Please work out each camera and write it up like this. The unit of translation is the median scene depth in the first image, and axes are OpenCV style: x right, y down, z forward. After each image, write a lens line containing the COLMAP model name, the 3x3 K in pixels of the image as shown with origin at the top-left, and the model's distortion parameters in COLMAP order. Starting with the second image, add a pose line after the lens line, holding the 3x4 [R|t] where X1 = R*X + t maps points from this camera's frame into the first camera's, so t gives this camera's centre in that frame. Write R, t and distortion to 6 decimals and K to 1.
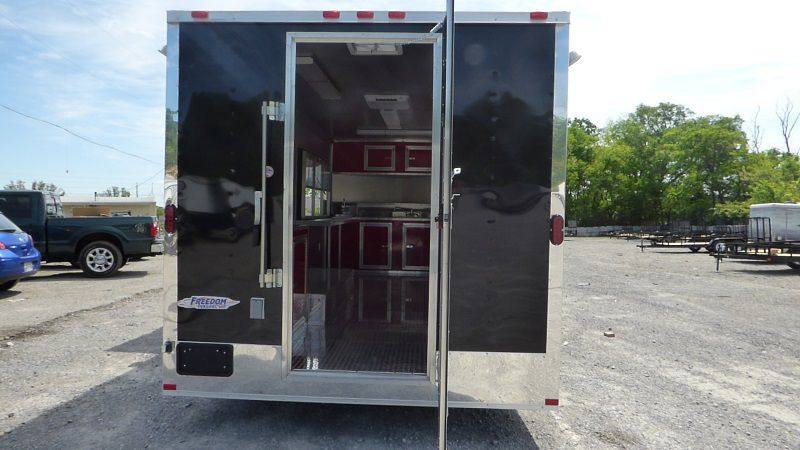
lens RADIAL K [[501.0, 0, 401.5], [0, 501.0, 221.0], [0, 0, 1]] dist [-0.029517, 0.001495]
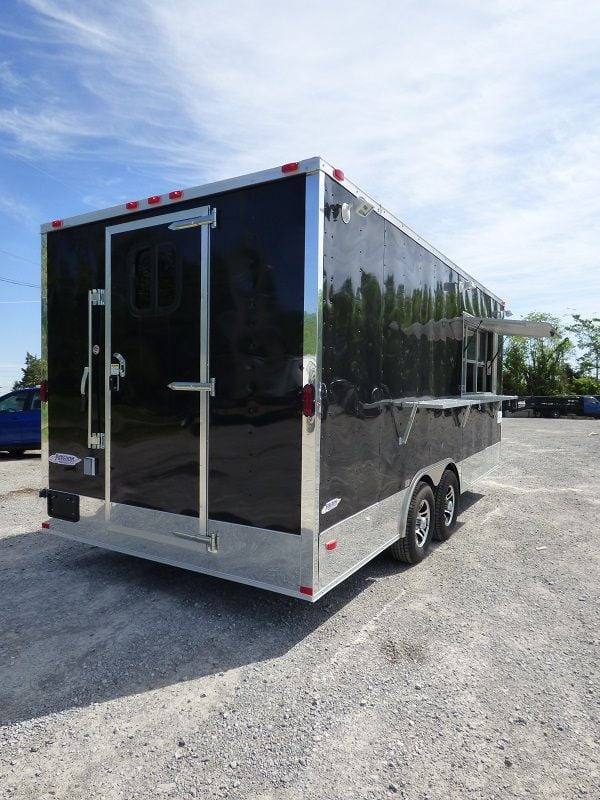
lens RADIAL K [[524.8, 0, 300.0], [0, 524.8, 400.0], [0, 0, 1]] dist [-0.016011, -0.003737]
pose [[0.879095, 0.002439, -0.476640, 0.692343], [-0.002912, 0.999996, -0.000254, 0.016704], [0.476637, 0.001611, 0.879099, 0.145507]]
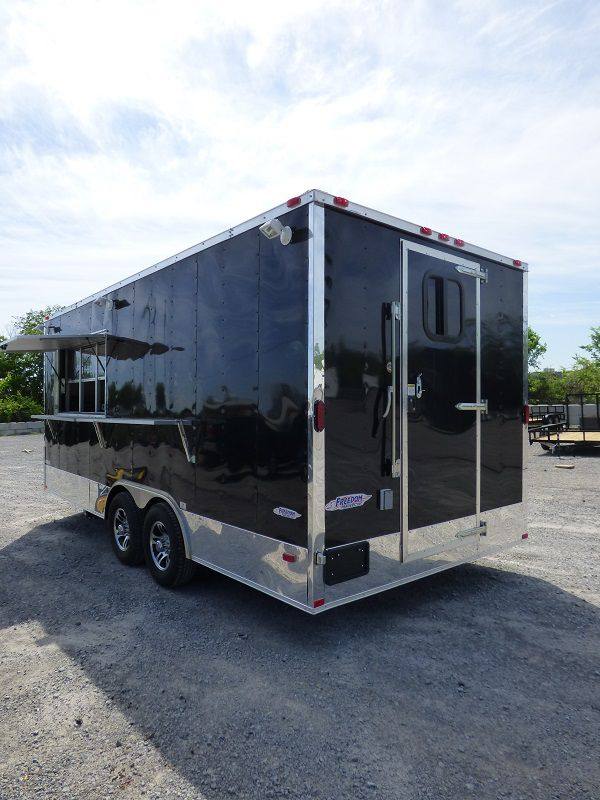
lens RADIAL K [[524.8, 0, 300.0], [0, 524.8, 400.0], [0, 0, 1]] dist [-0.016011, -0.003737]
pose [[0.741549, -0.015871, 0.670711, -1.081026], [0.033077, 0.999369, -0.012922, -0.020550], [-0.670083, 0.031767, 0.741606, 0.296397]]
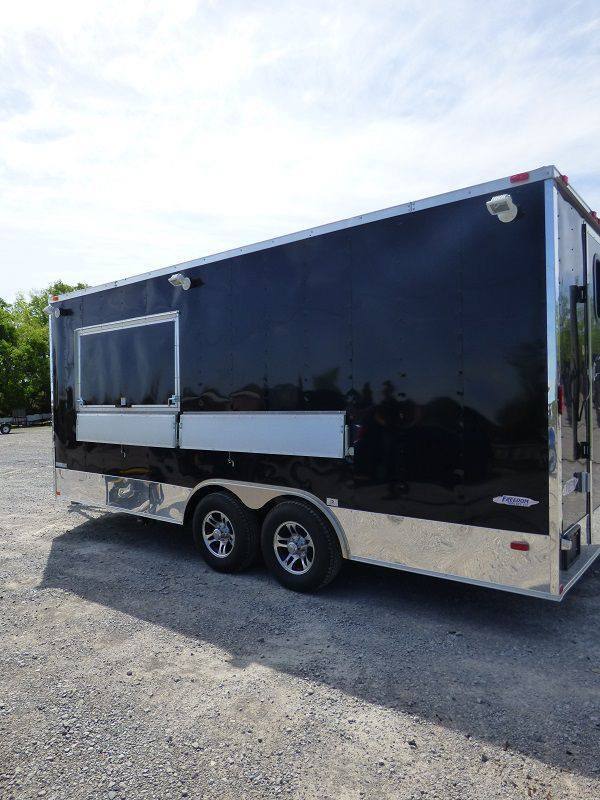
lens RADIAL K [[540.4, 0, 300.0], [0, 540.4, 400.0], [0, 0, 1]] dist [-0.016452, -0.008258]
pose [[0.598703, -0.043189, 0.799806, -1.440654], [0.054308, 0.998436, 0.013262, -0.039045], [-0.799128, 0.035496, 0.600113, 0.754679]]
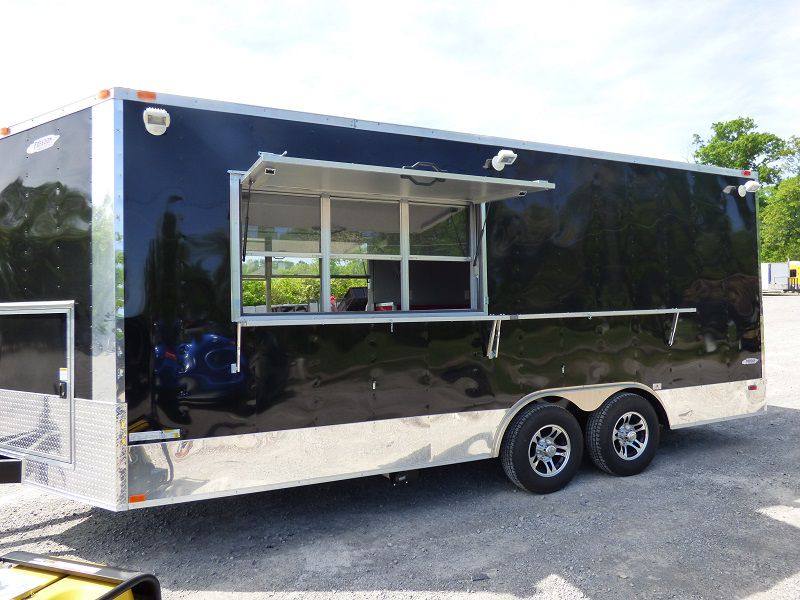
lens RADIAL K [[544.3, 0, 398.7], [0, 544.3, 296.1], [0, 0, 1]] dist [-0.019452, -0.000158]
pose [[-0.436637, 0.010822, 0.899573, -1.449917], [0.031664, 0.999493, 0.003345, -0.059674], [-0.899080, 0.029944, -0.436758, 2.665987]]
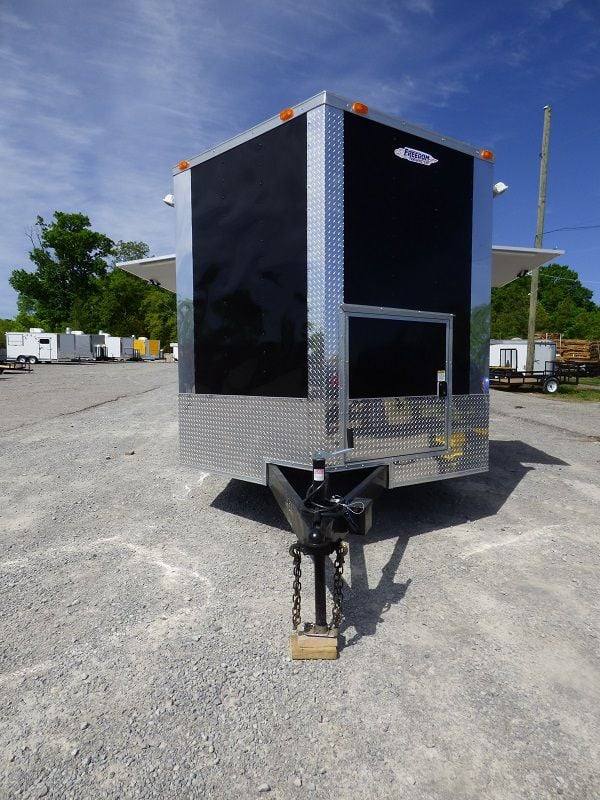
lens RADIAL K [[475.1, 0, 300.0], [0, 475.1, 400.0], [0, 0, 1]] dist [-0.004515, -0.000234]
pose [[-0.999270, -0.021015, 0.031893, 0.021007], [-0.018106, 0.995877, 0.088894, 0.035794], [-0.033630, 0.088251, -0.995530, 3.851498]]
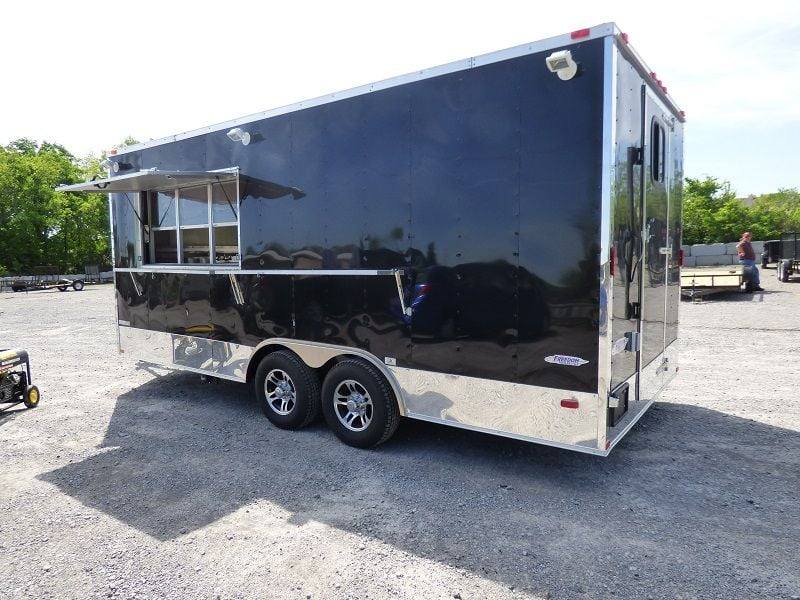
lens RADIAL K [[524.8, 0, 403.6], [0, 524.8, 294.1], [0, 0, 1]] dist [-0.016011, -0.003737]
pose [[0.554000, -0.094619, 0.827122, -1.392065], [0.045938, 0.995481, 0.083110, -0.037963], [-0.831248, -0.008046, 0.555843, 0.748554]]
